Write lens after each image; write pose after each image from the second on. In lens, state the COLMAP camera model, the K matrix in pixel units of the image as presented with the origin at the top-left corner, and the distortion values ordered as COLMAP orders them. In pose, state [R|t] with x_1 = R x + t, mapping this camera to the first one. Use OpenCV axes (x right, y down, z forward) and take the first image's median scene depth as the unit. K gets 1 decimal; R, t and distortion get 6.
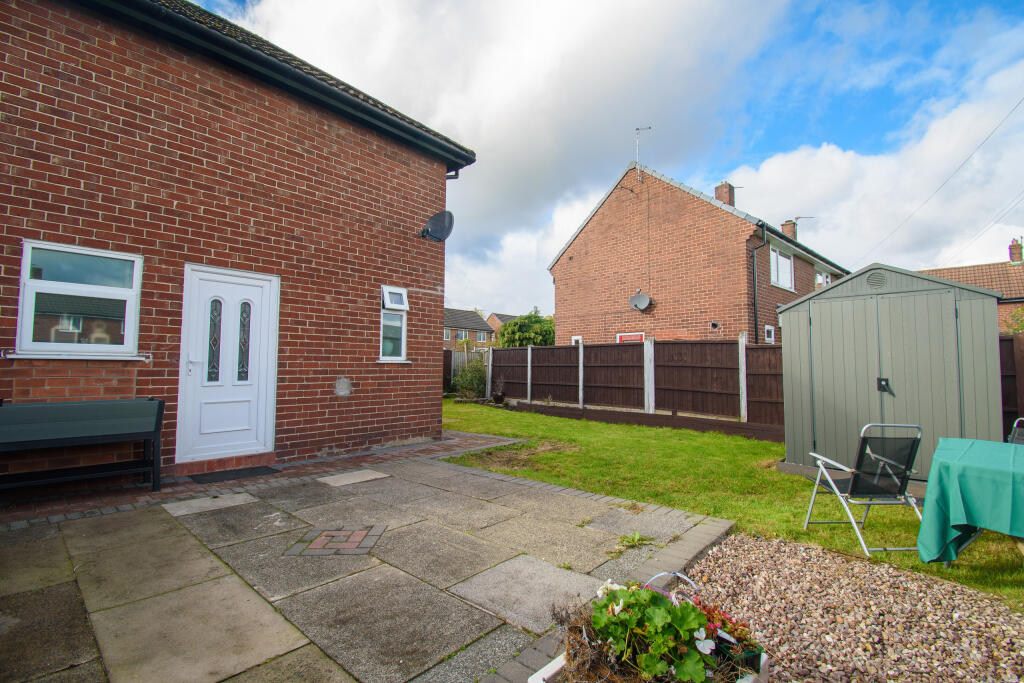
lens RADIAL K [[457.9, 0, 520.6], [0, 457.9, 333.3], [0, 0, 1]] dist [0.014265, -0.022494]
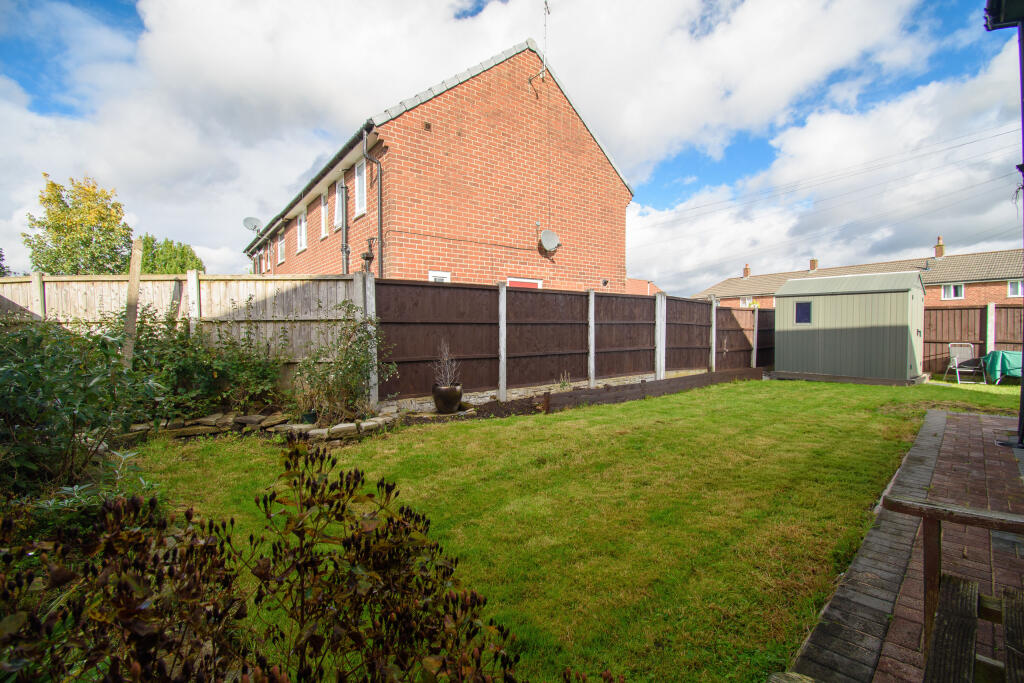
lens RADIAL K [[457.9, 0, 520.6], [0, 457.9, 333.3], [0, 0, 1]] dist [0.014265, -0.022494]
pose [[0.072165, -0.010127, 0.997341, -0.599547], [-0.067625, 0.997598, 0.015023, 0.092180], [-0.995098, -0.068529, 0.071307, 1.165874]]
